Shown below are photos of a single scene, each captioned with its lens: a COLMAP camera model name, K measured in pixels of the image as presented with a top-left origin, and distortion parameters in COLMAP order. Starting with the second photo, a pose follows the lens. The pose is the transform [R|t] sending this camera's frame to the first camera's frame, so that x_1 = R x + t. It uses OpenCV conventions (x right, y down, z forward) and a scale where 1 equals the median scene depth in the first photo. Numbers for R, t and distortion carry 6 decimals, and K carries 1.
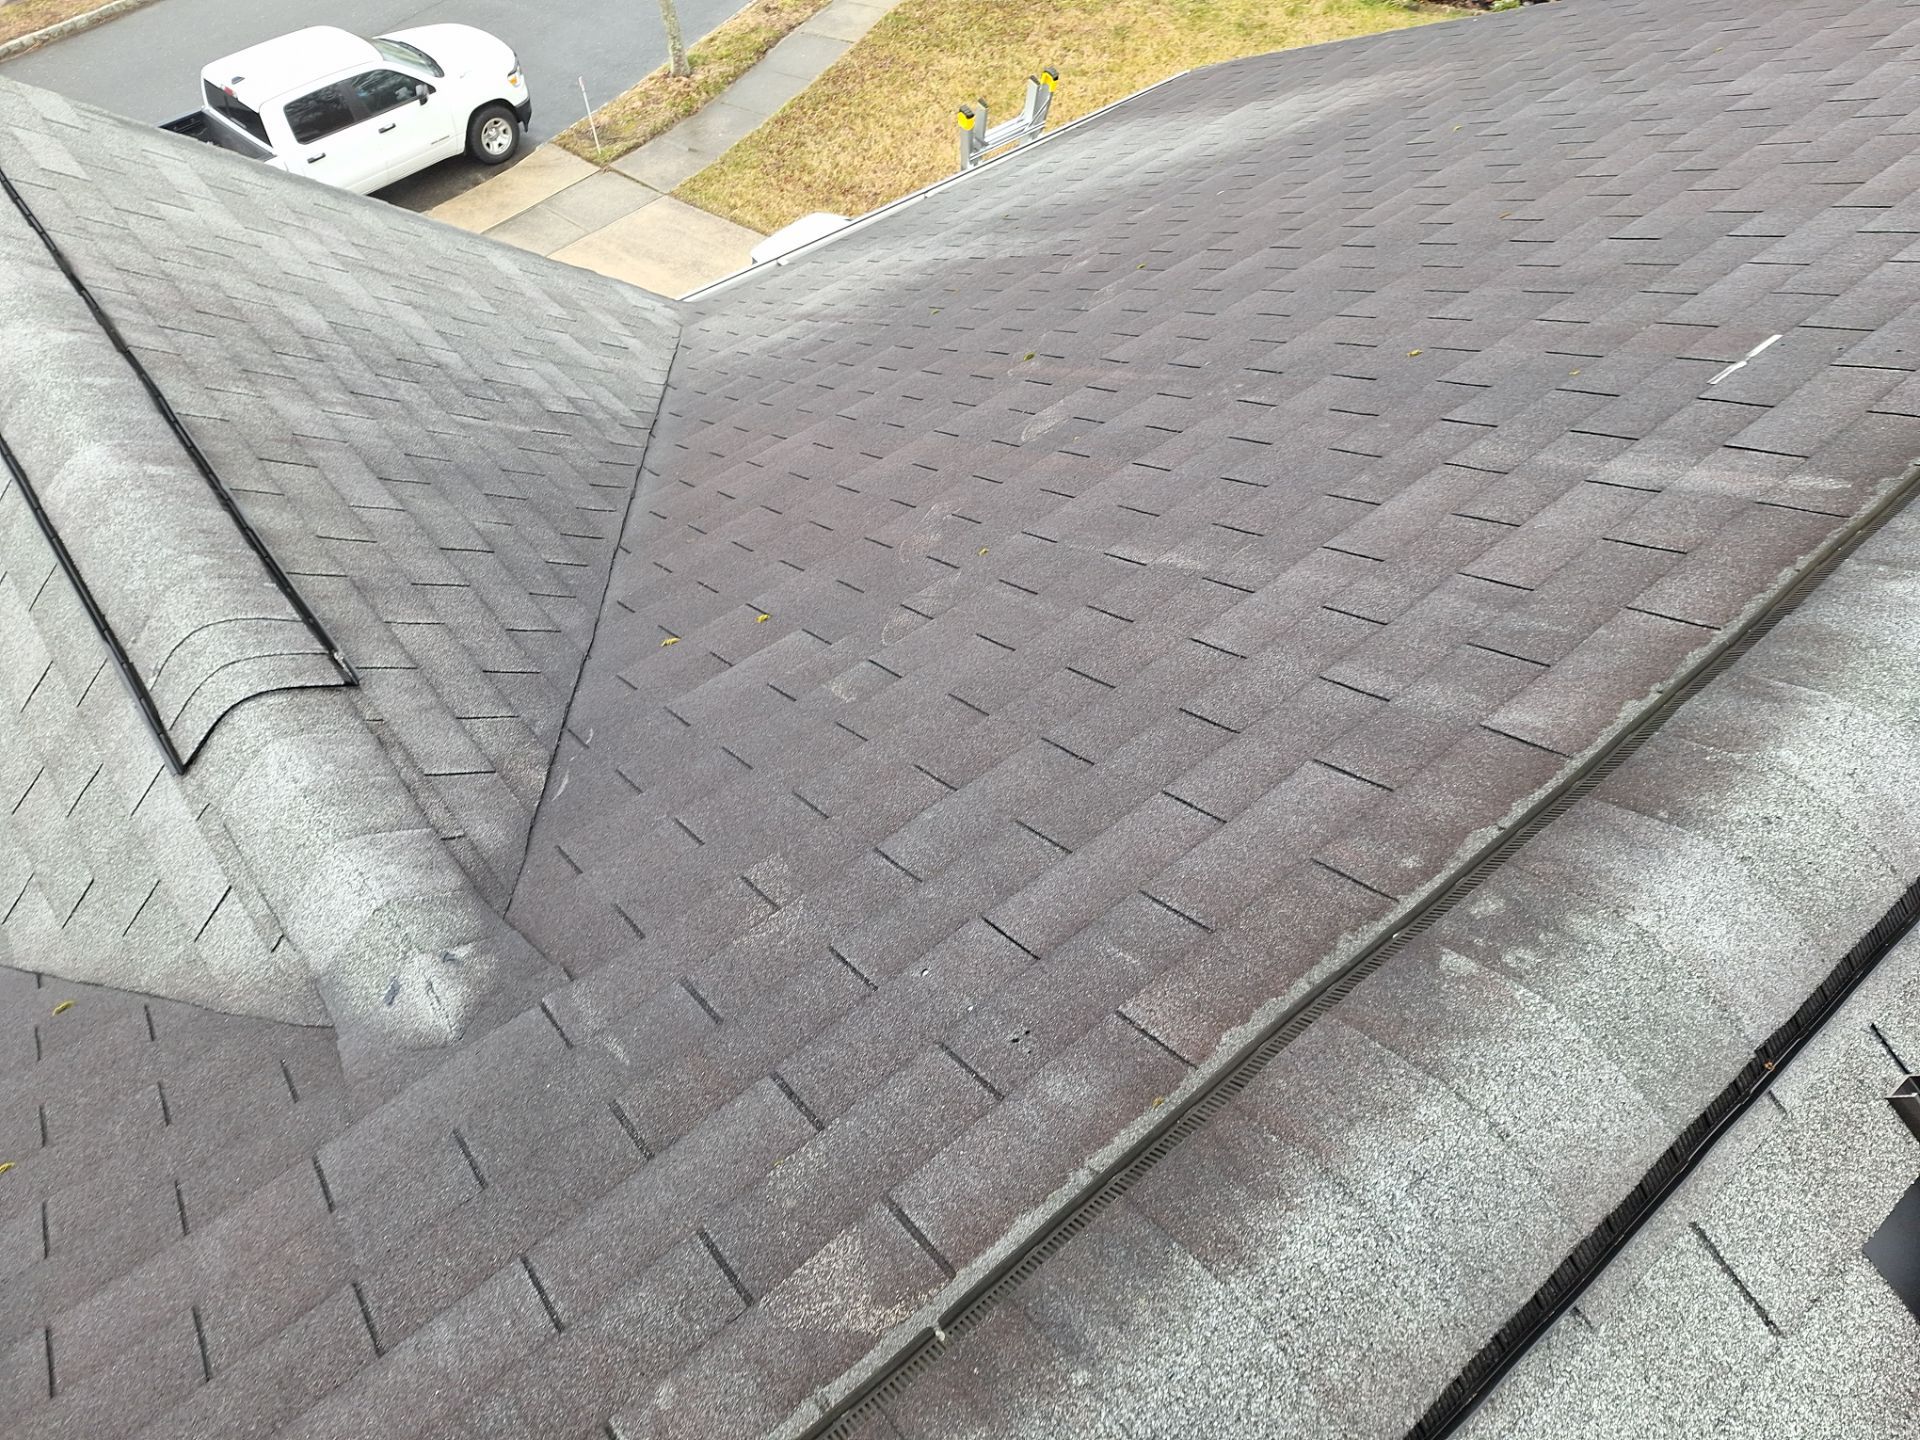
lens RADIAL K [[1329.4, 0, 951.2], [0, 1329.4, 716.8], [0, 0, 1]] dist [0.033856, -0.003351]
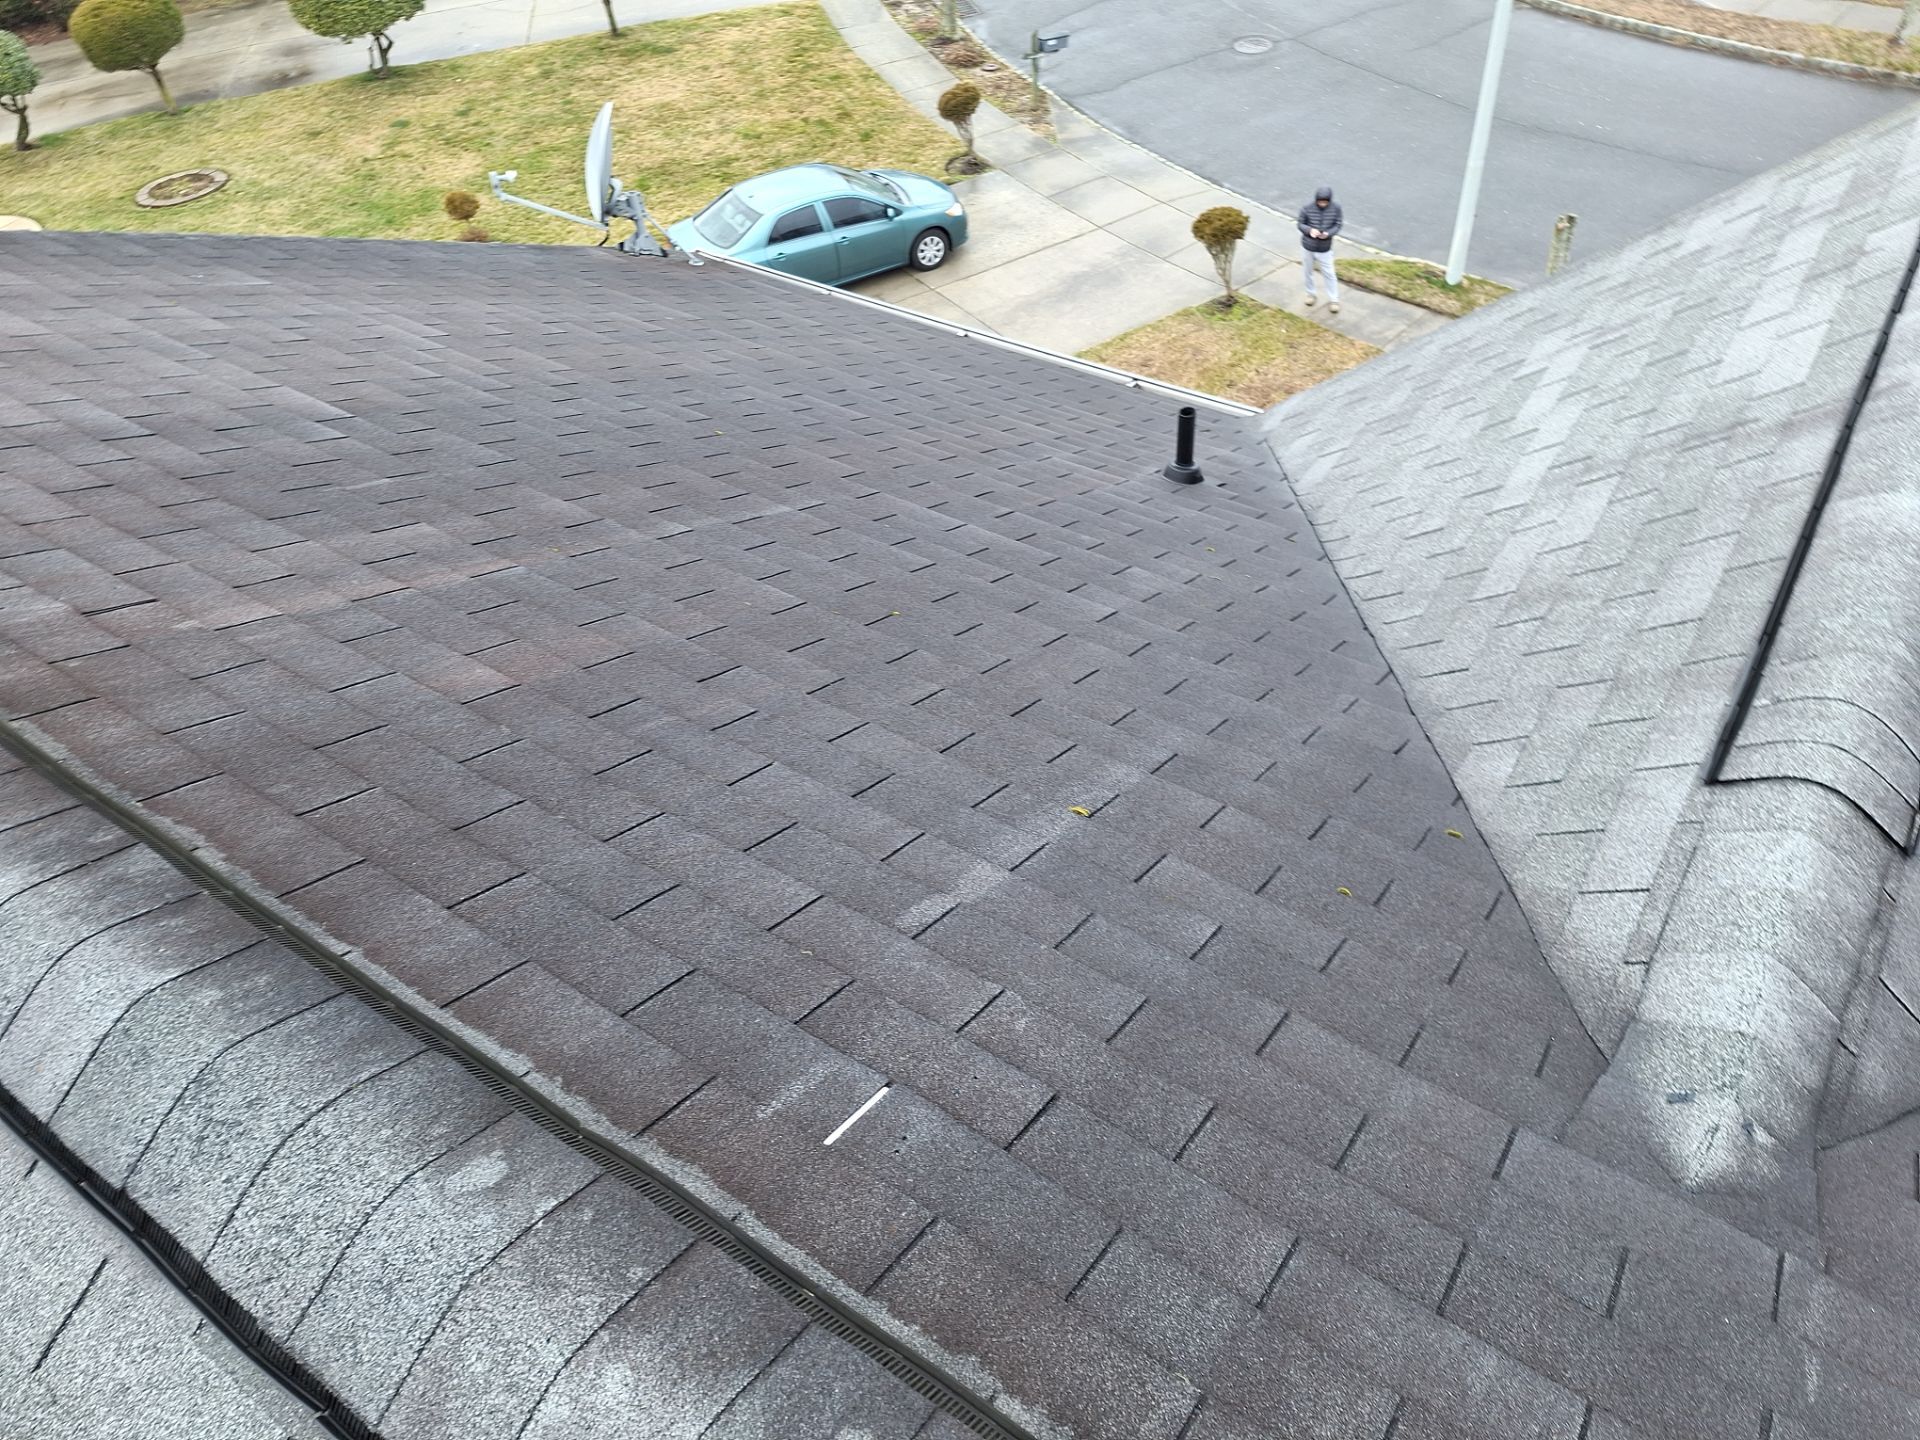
lens RADIAL K [[1329.4, 0, 951.2], [0, 1329.4, 716.8], [0, 0, 1]] dist [0.033856, -0.003351]
pose [[0.308778, 0.706257, -0.637069, -0.147520], [-0.708929, 0.617431, 0.340879, 0.074623], [0.634094, 0.346381, 0.691335, -0.082342]]
